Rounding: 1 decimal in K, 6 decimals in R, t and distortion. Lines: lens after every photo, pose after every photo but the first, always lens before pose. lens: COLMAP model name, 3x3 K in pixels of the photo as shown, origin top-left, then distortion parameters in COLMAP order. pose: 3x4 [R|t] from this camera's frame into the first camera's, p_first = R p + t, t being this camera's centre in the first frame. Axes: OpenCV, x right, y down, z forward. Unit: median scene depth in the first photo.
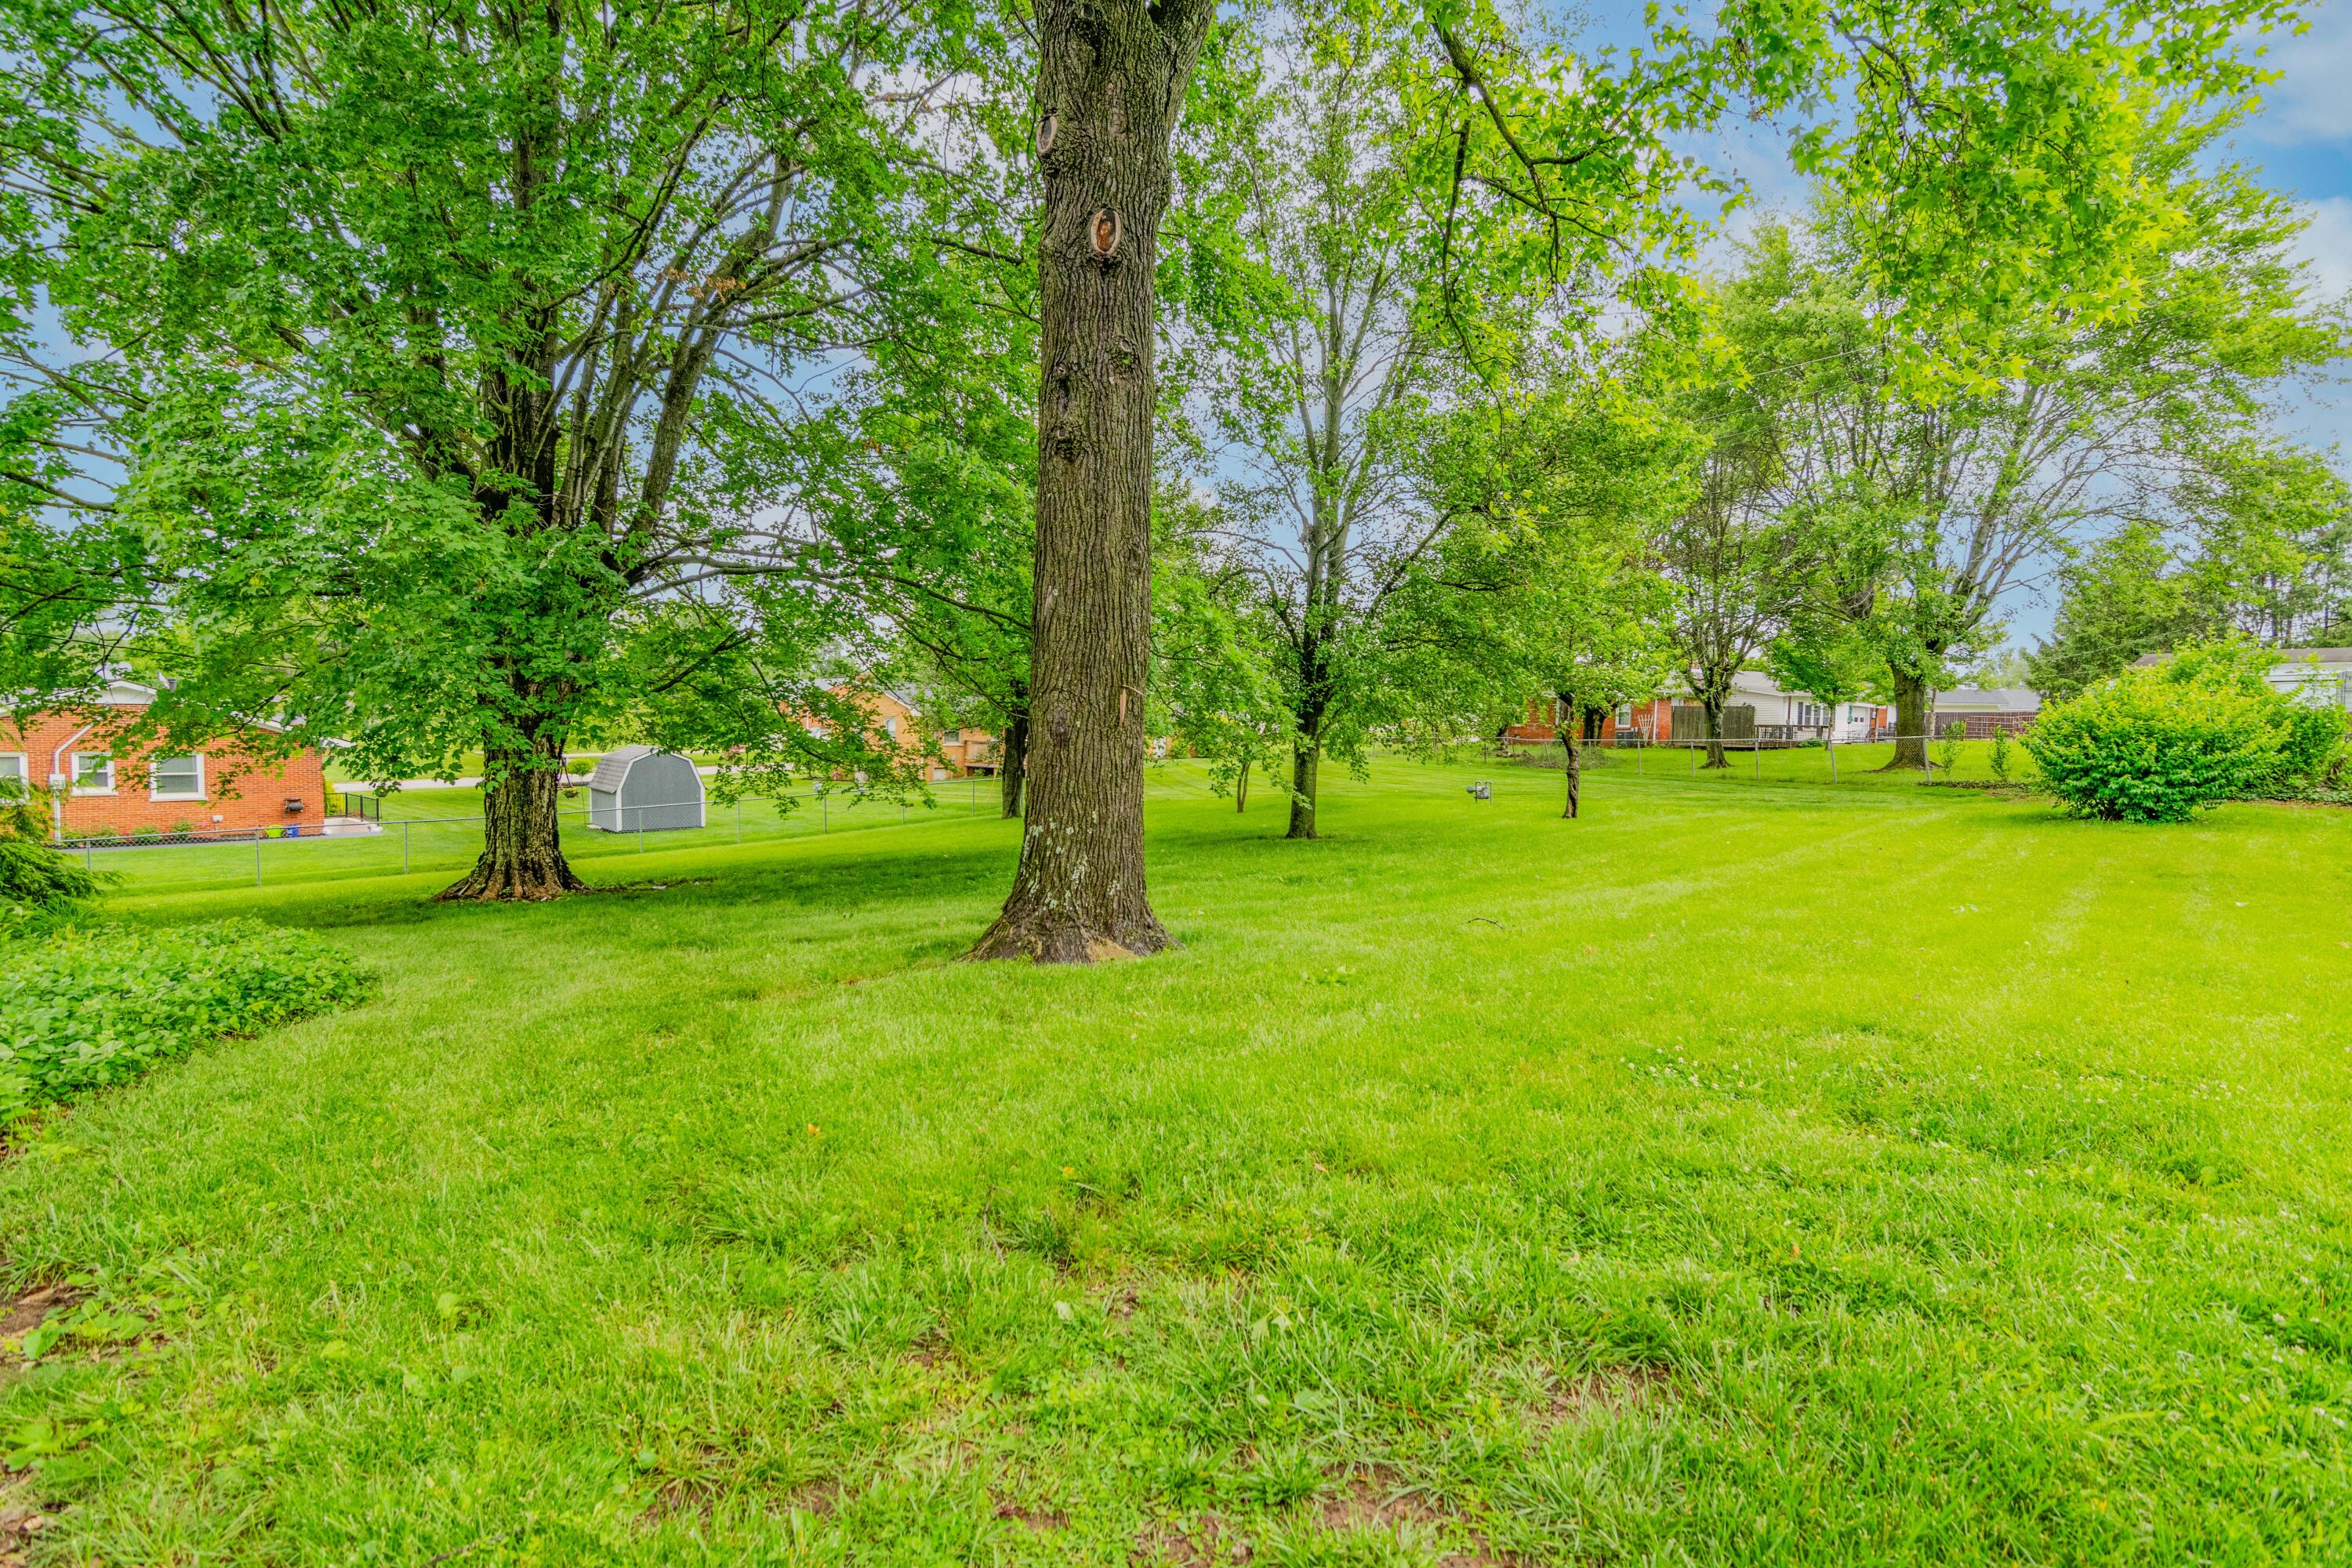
lens RADIAL K [[1056.1, 0, 1176.0], [0, 1056.1, 784.0], [0, 0, 1]] dist [-0.048624, 0.011282]
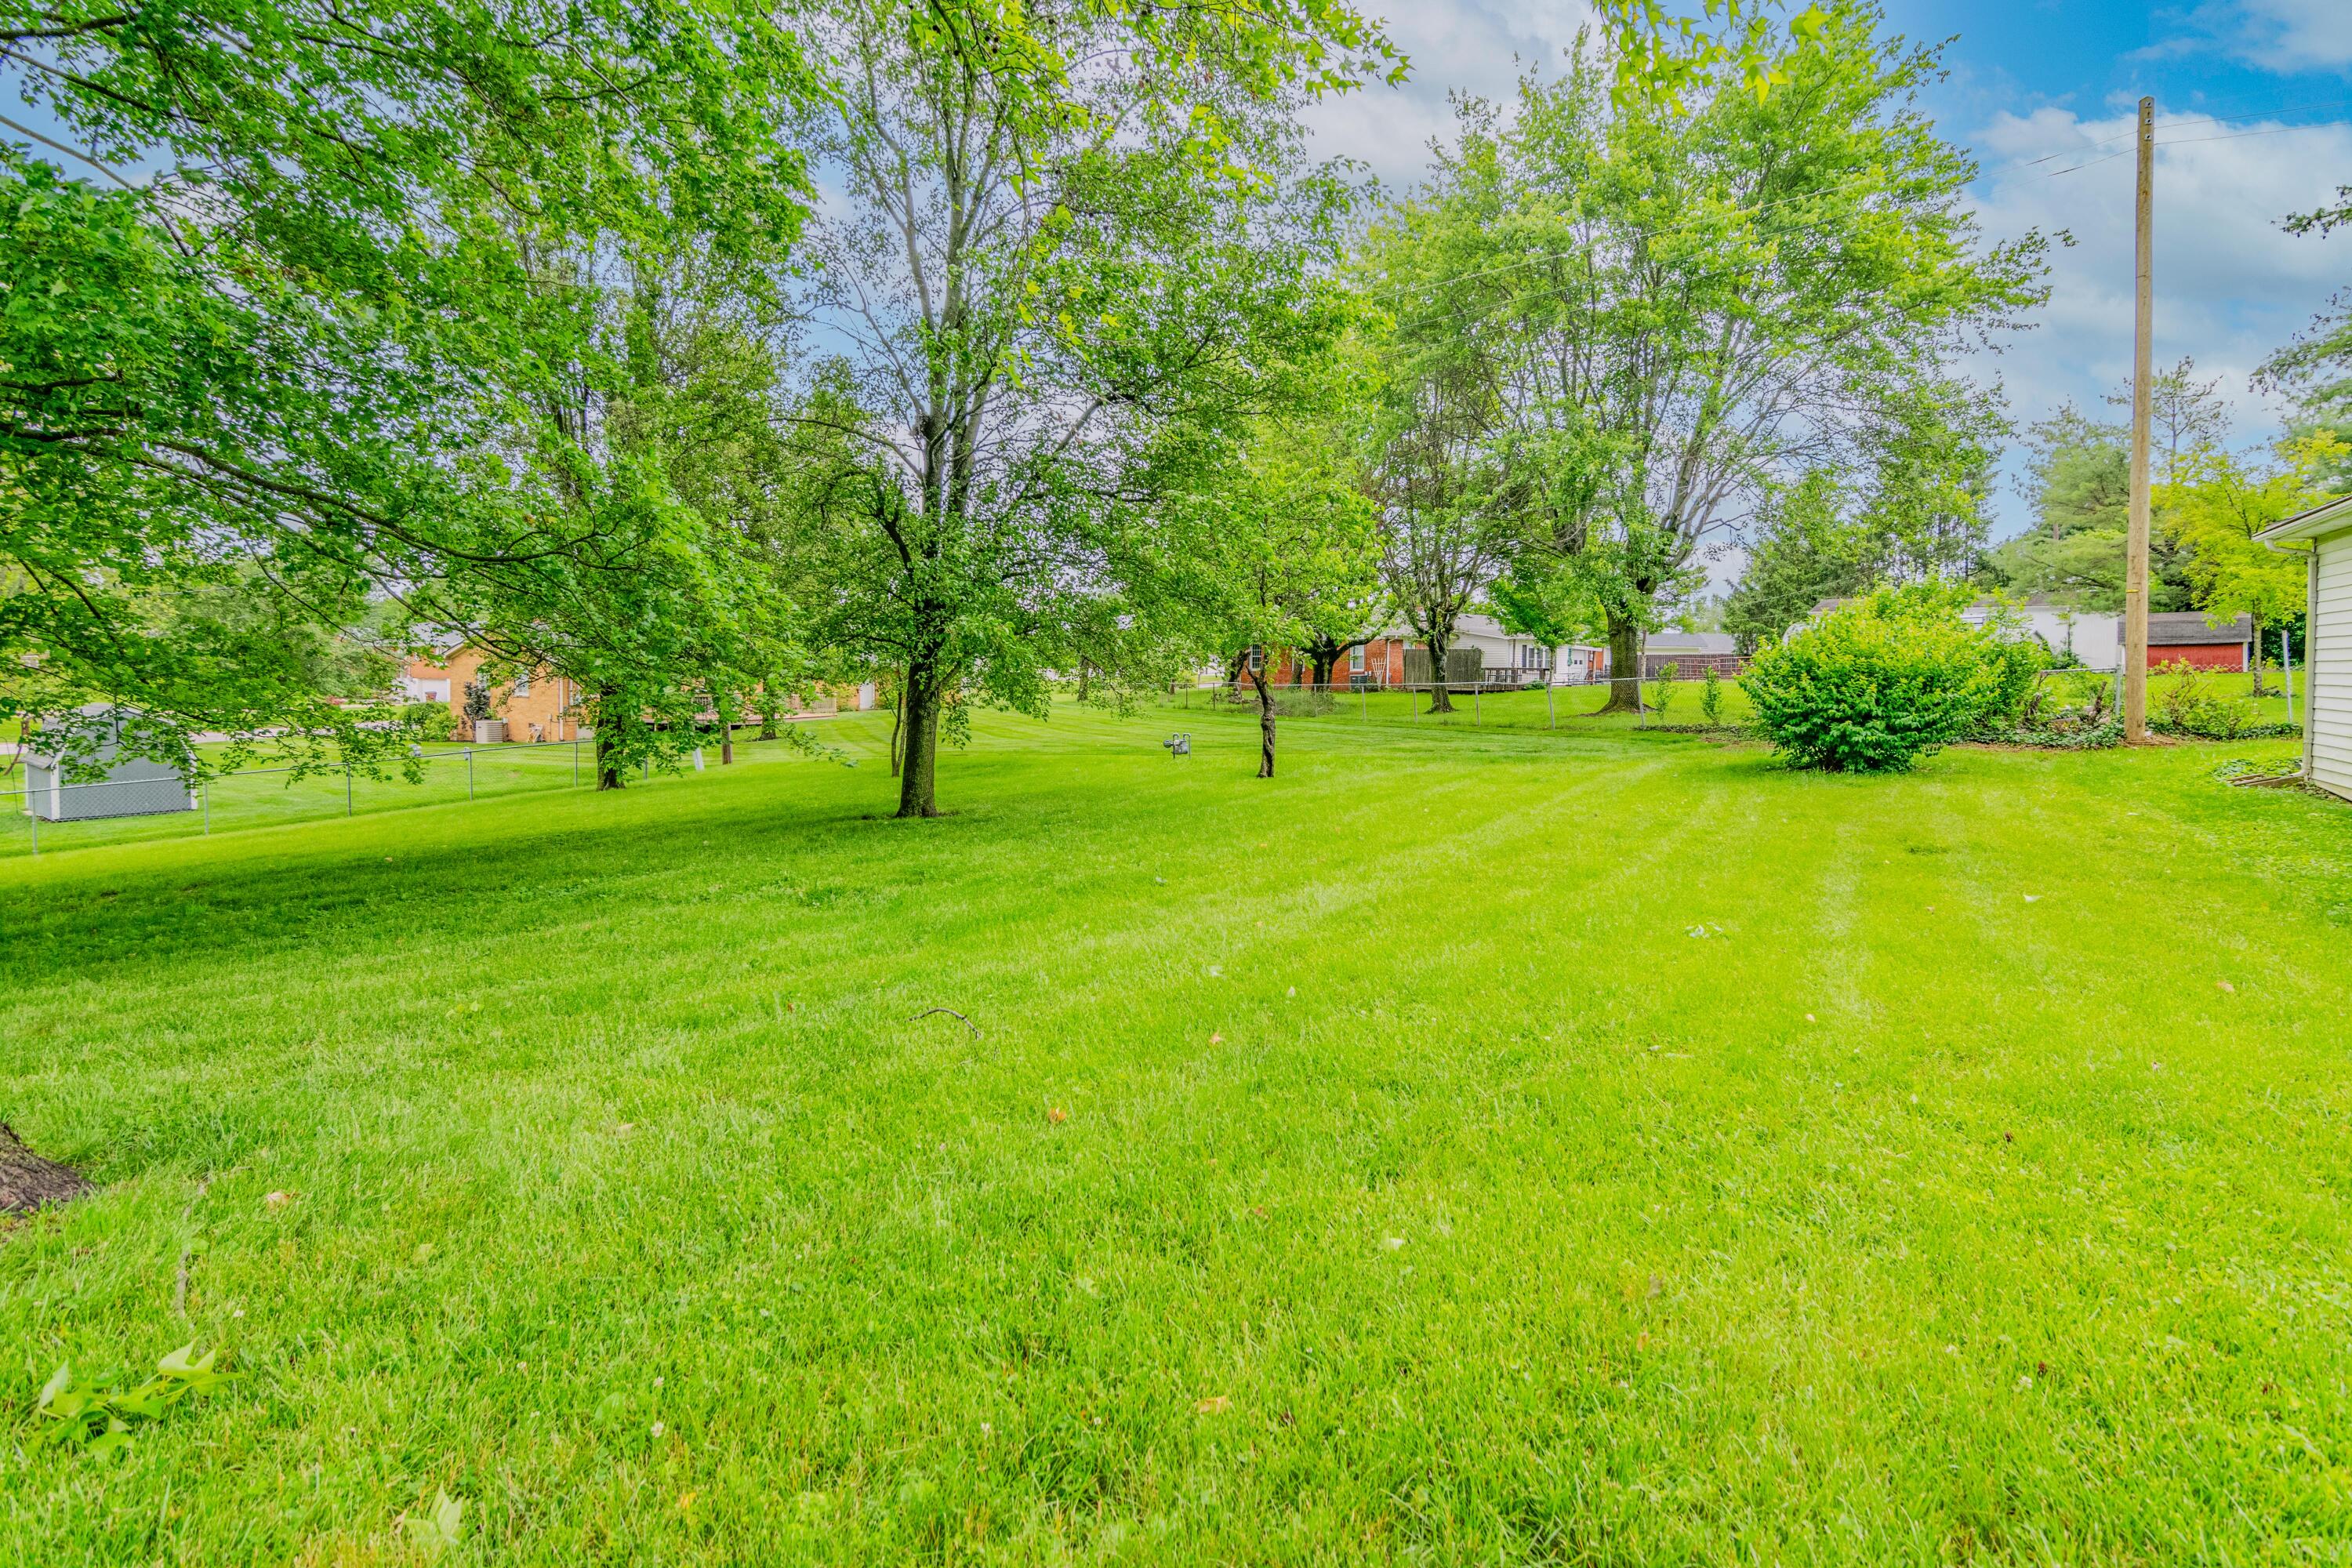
lens RADIAL K [[1108.8, 0, 1173.2], [0, 1108.8, 695.7], [0, 0, 1]] dist [-0.012375, -0.000685]
pose [[0.973505, -0.009176, 0.228483, 0.066727], [0.016812, 0.999362, -0.031500, -0.004495], [-0.228049, 0.034507, 0.973038, 0.094490]]
